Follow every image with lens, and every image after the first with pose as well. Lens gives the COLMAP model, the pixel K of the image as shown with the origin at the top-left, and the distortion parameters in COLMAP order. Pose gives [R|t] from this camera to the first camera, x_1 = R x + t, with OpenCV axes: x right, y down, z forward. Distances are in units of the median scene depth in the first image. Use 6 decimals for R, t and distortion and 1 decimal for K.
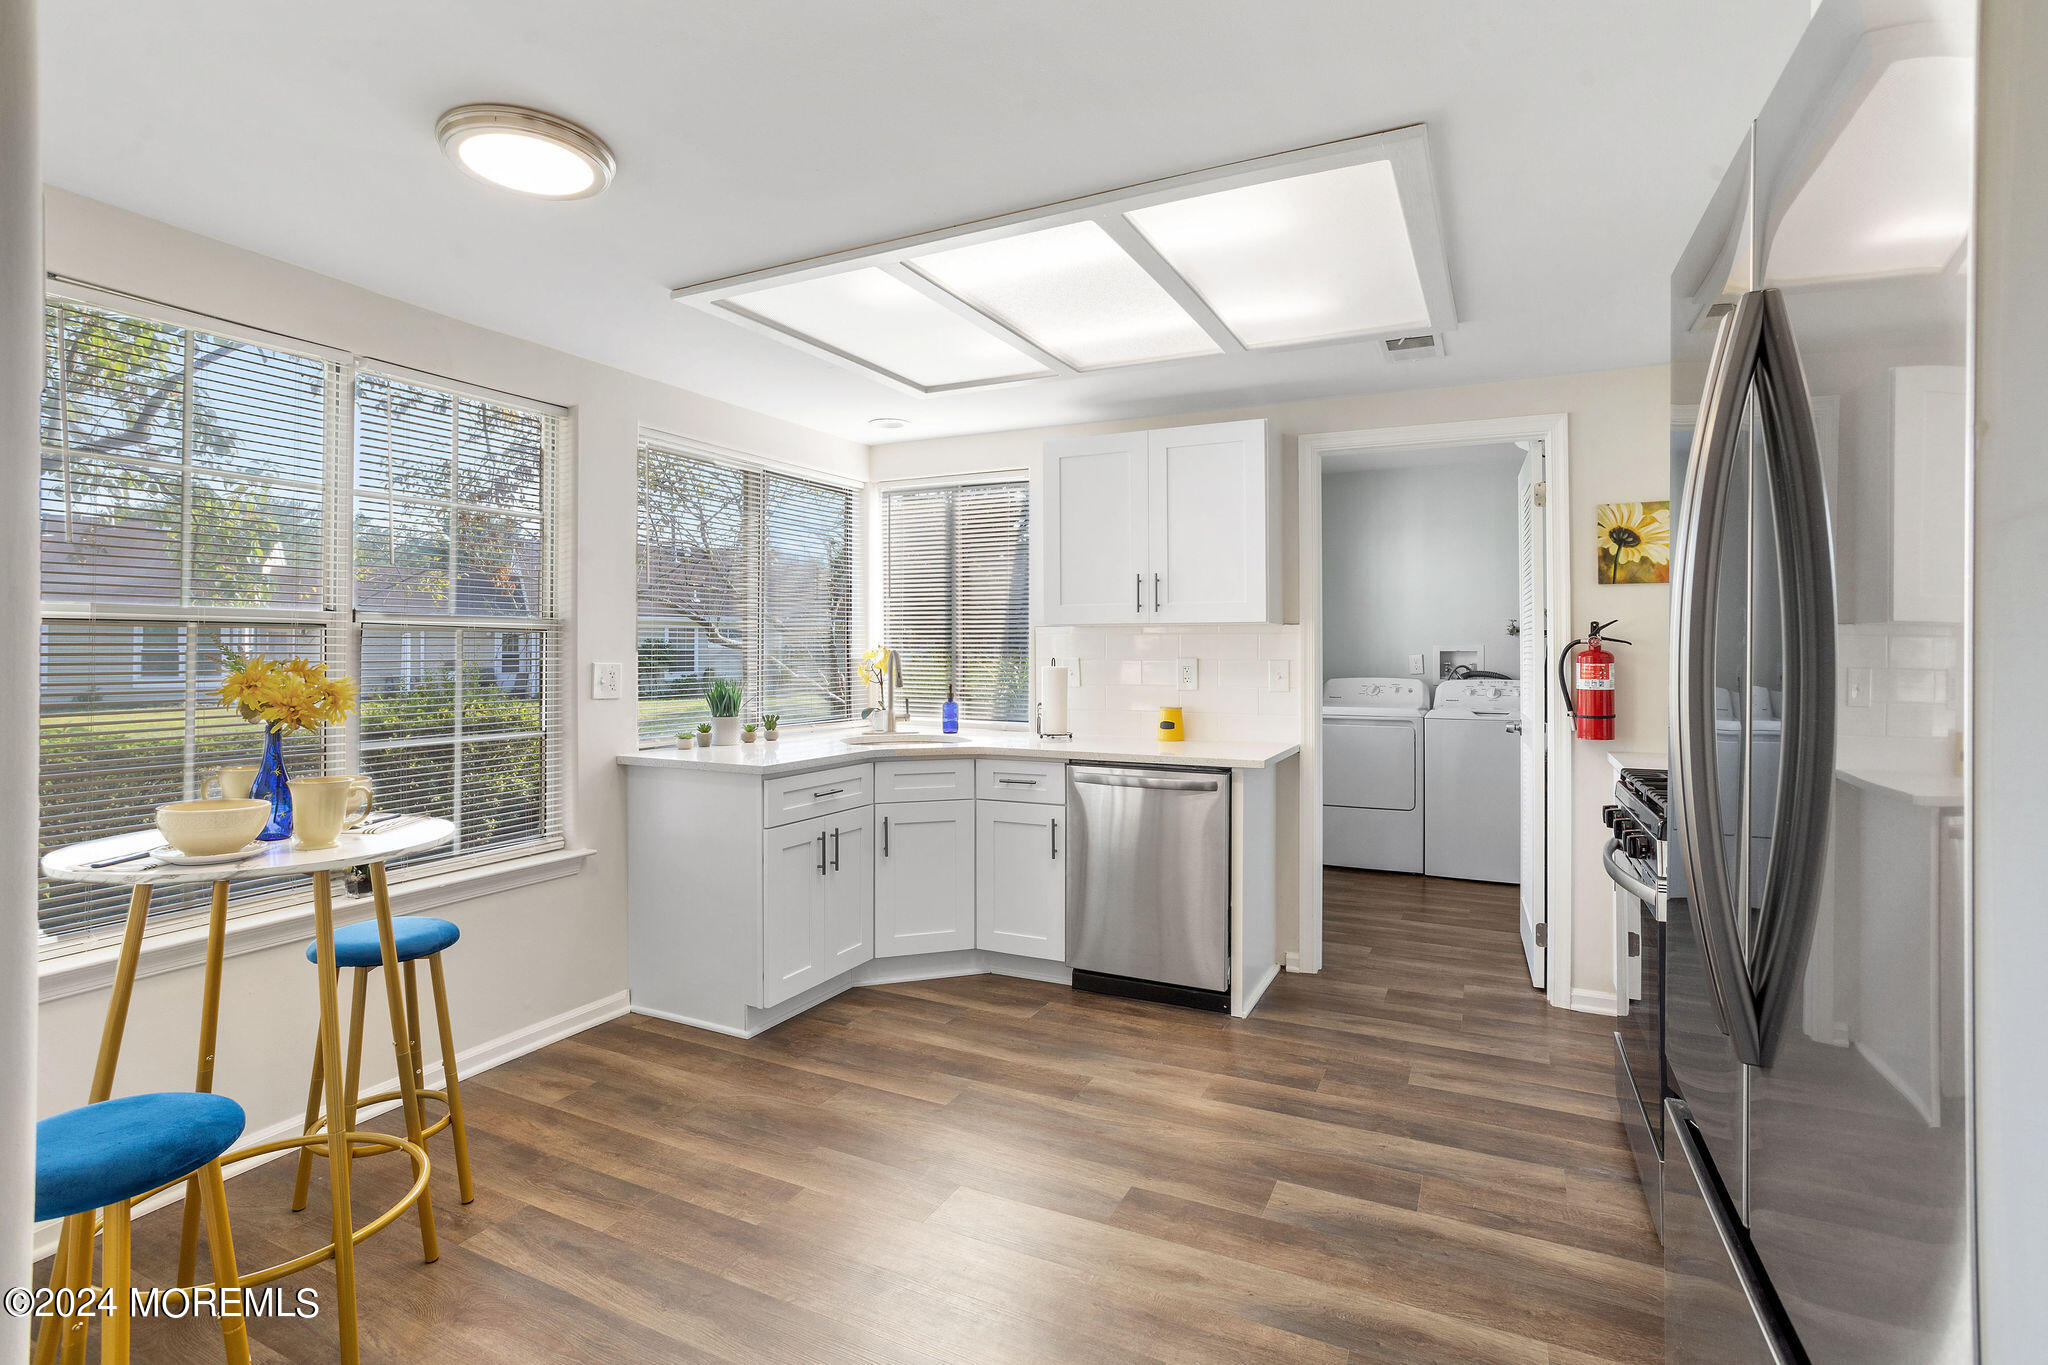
lens RADIAL K [[993.5, 0, 1000.9], [0, 993.5, 649.4], [0, 0, 1]] dist [-0.058889, 0.037552]
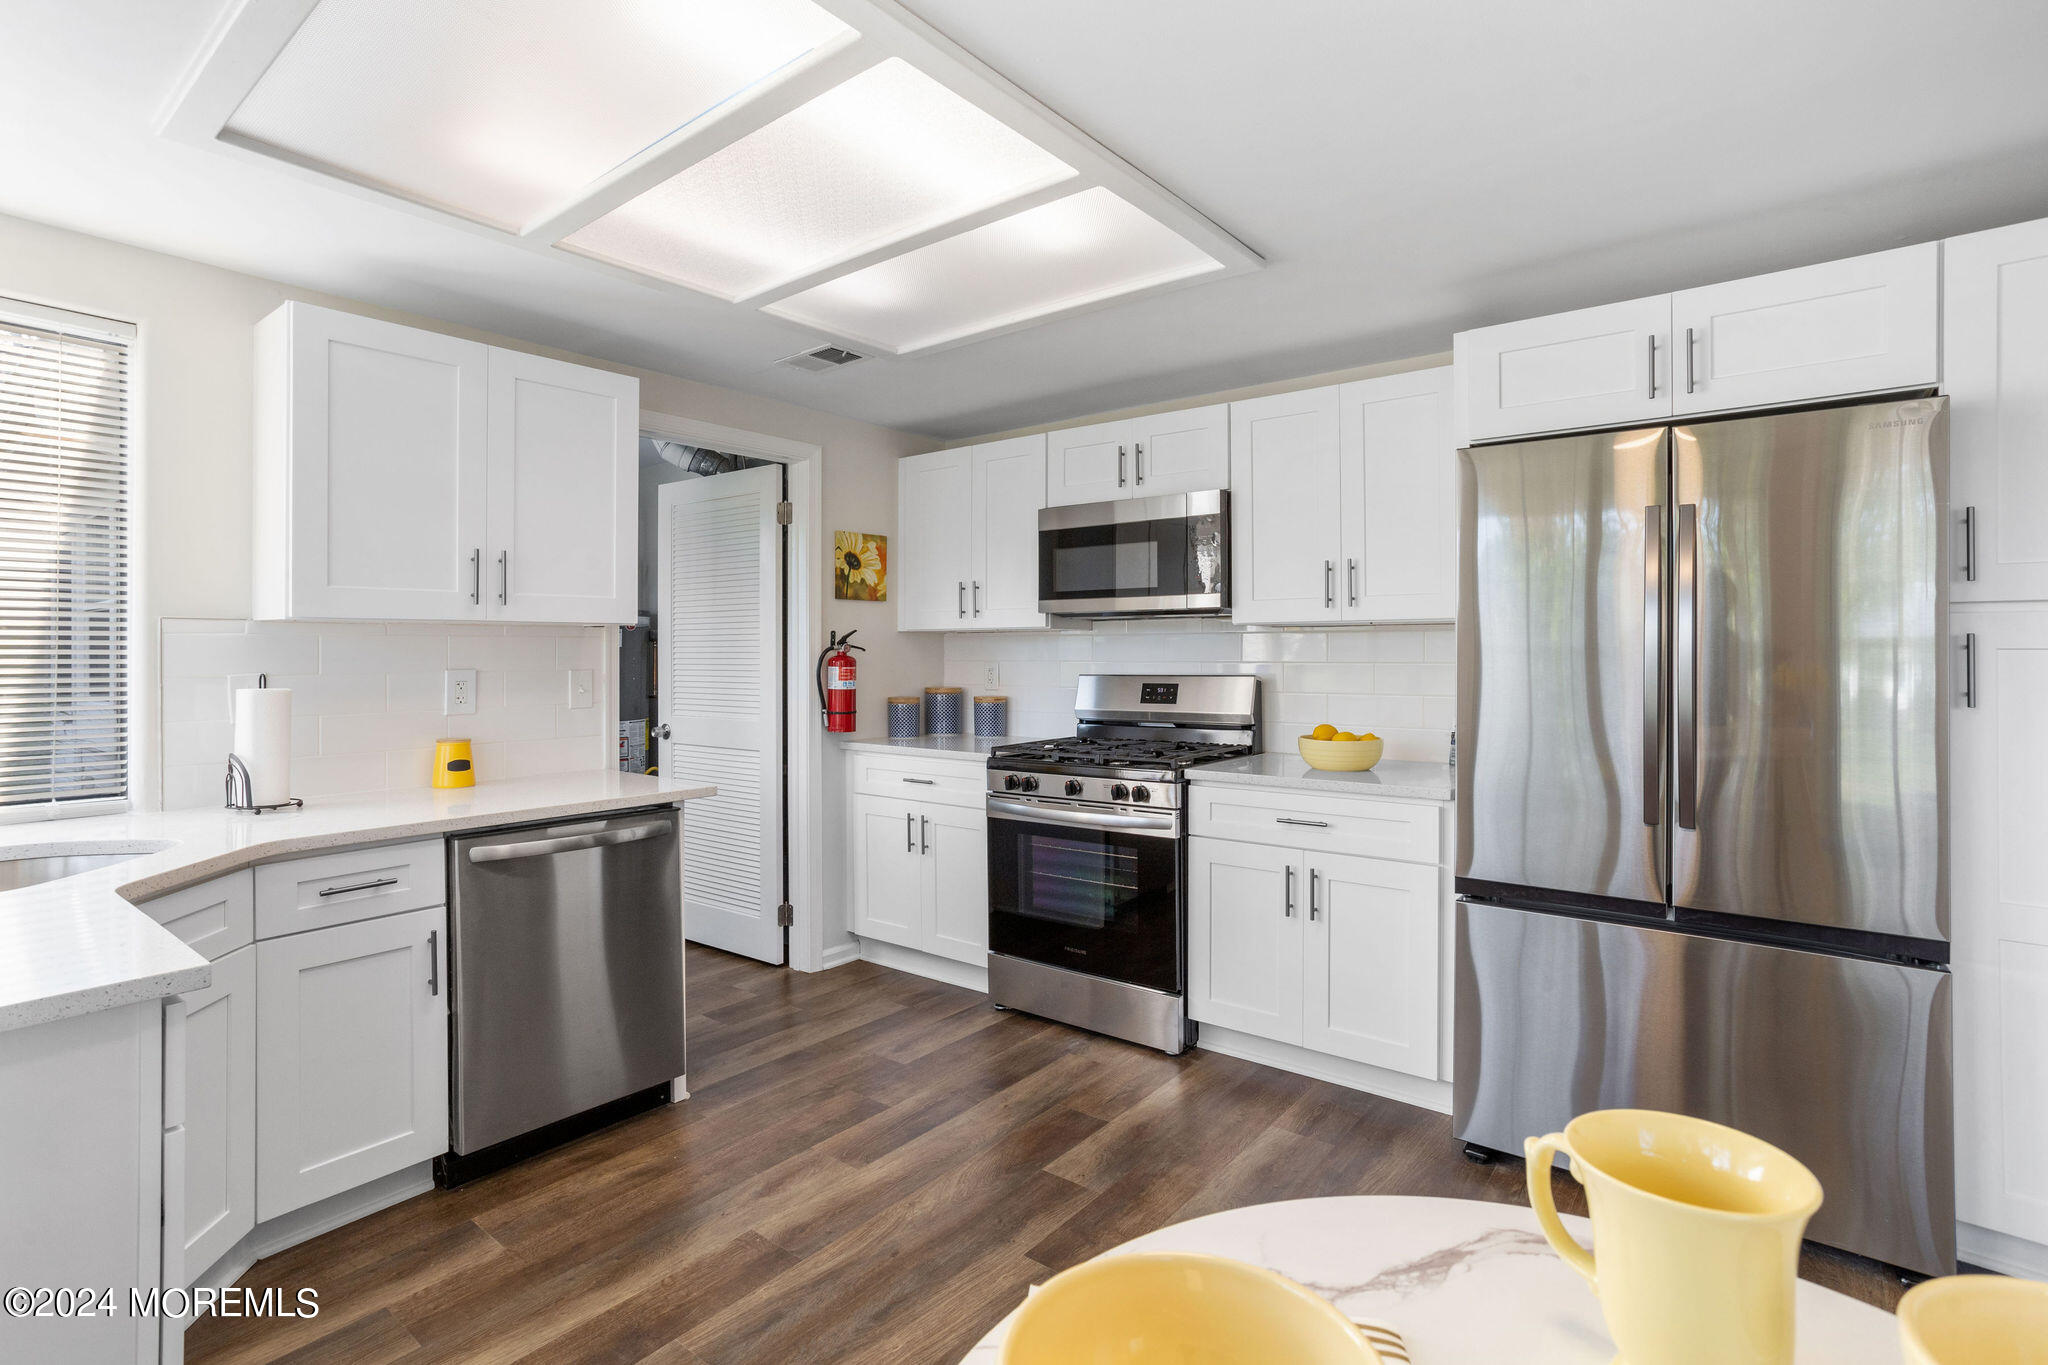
lens RADIAL K [[993.5, 0, 1000.9], [0, 993.5, 649.4], [0, 0, 1]] dist [-0.058889, 0.037552]
pose [[0.207761, -0.001493, 0.978179, -0.525429], [0.000411, 0.999999, 0.001439, -0.008138], [-0.978180, 0.000103, 0.207761, 0.582175]]
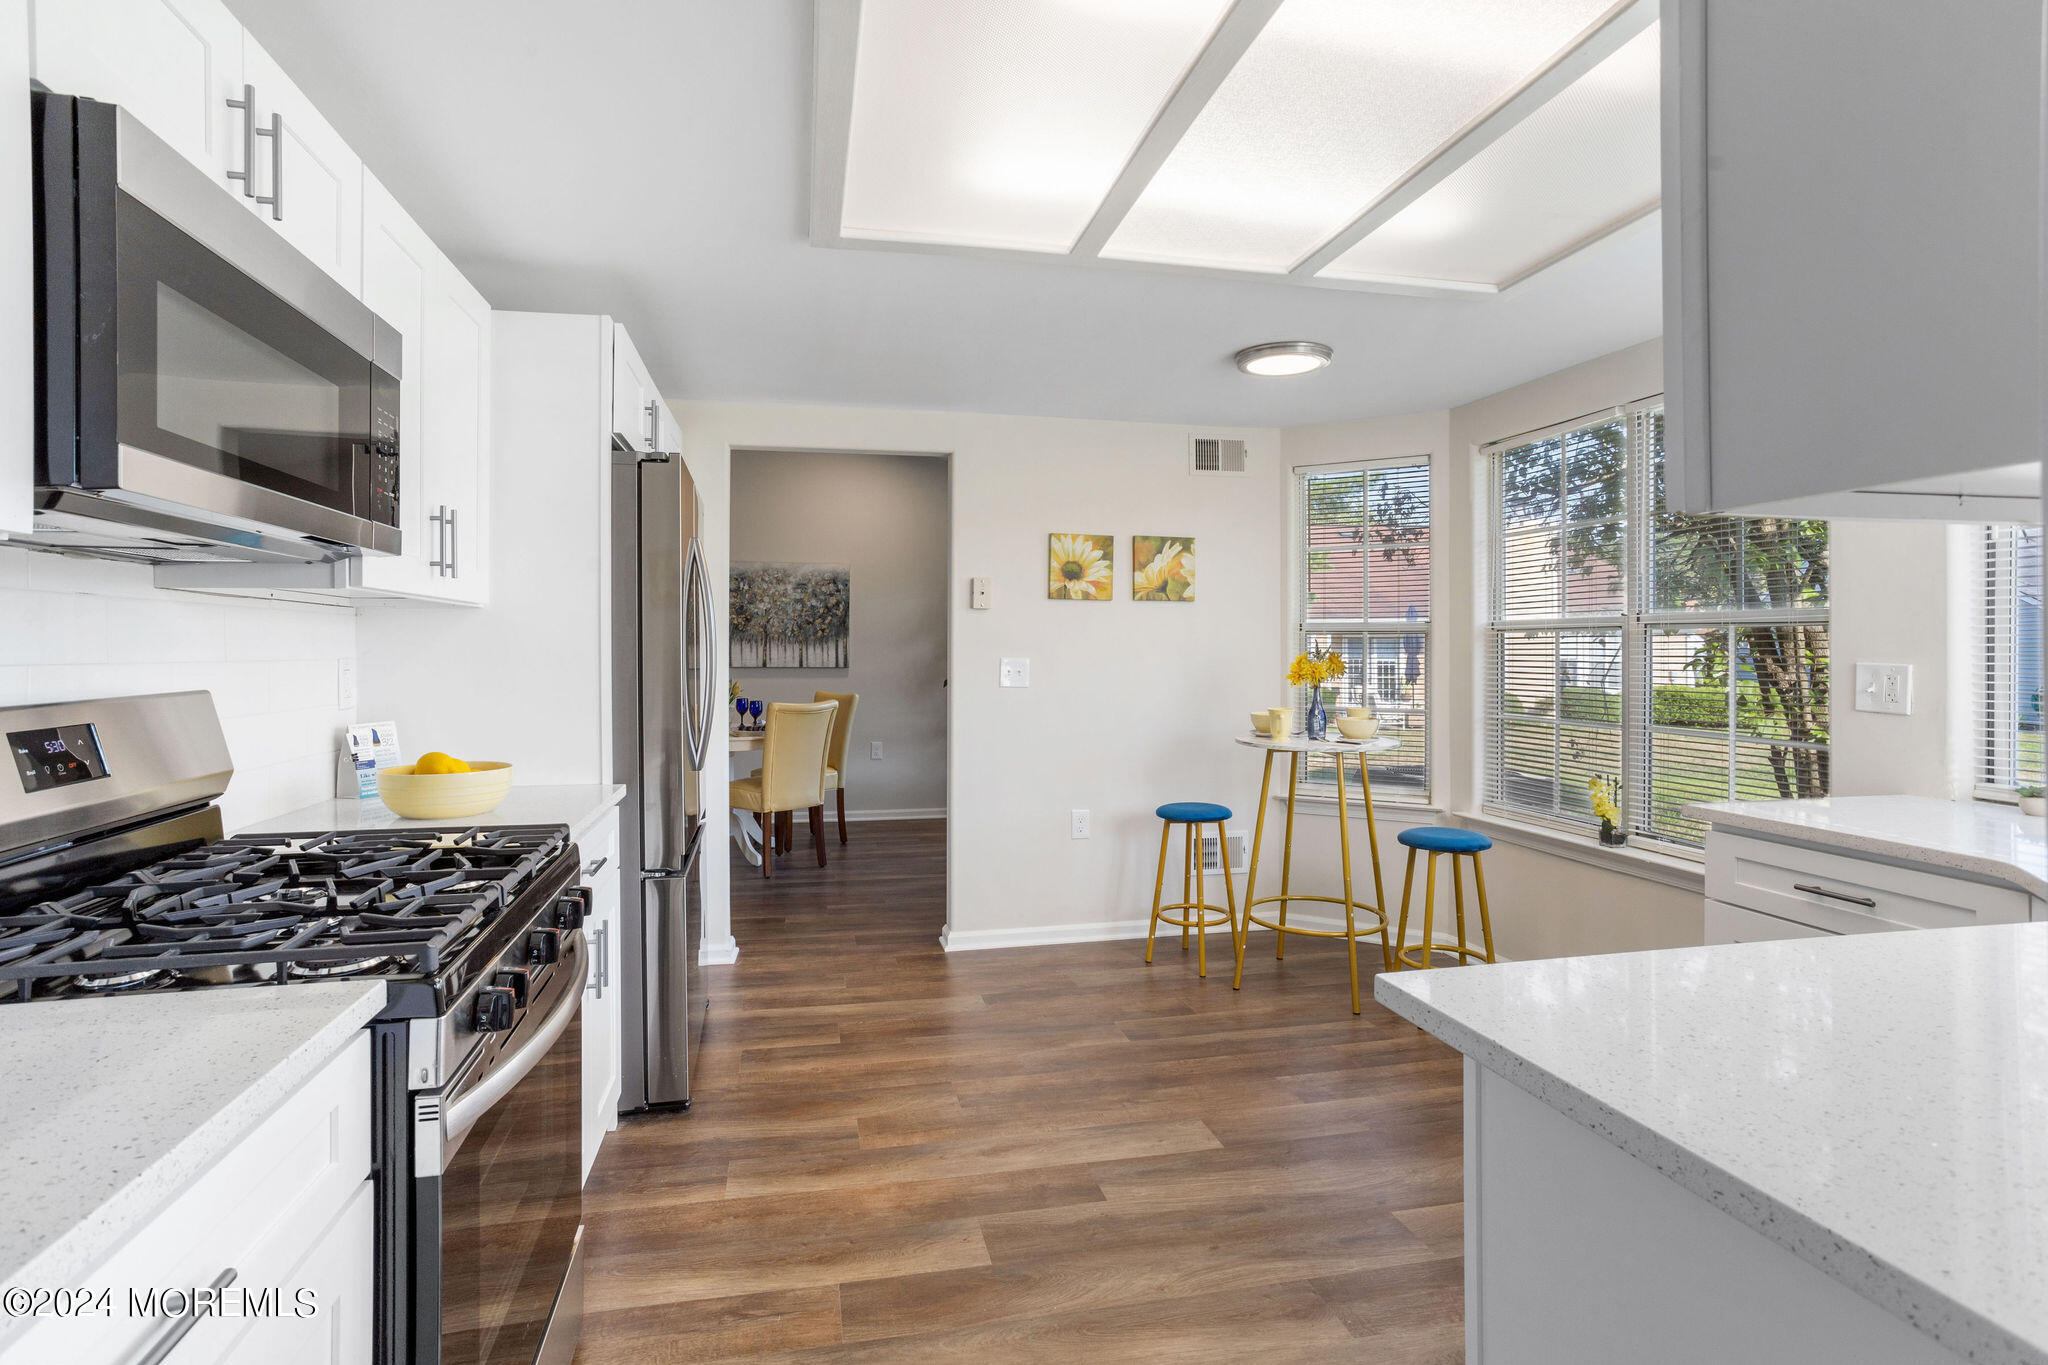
lens RADIAL K [[993.5, 0, 1000.9], [0, 993.5, 649.4], [0, 0, 1]] dist [-0.058889, 0.037552]
pose [[-0.779666, 0.004131, -0.626182, 0.573260], [0.003316, 0.999991, 0.002468, -0.000513], [0.626187, -0.000153, -0.779673, 1.181424]]
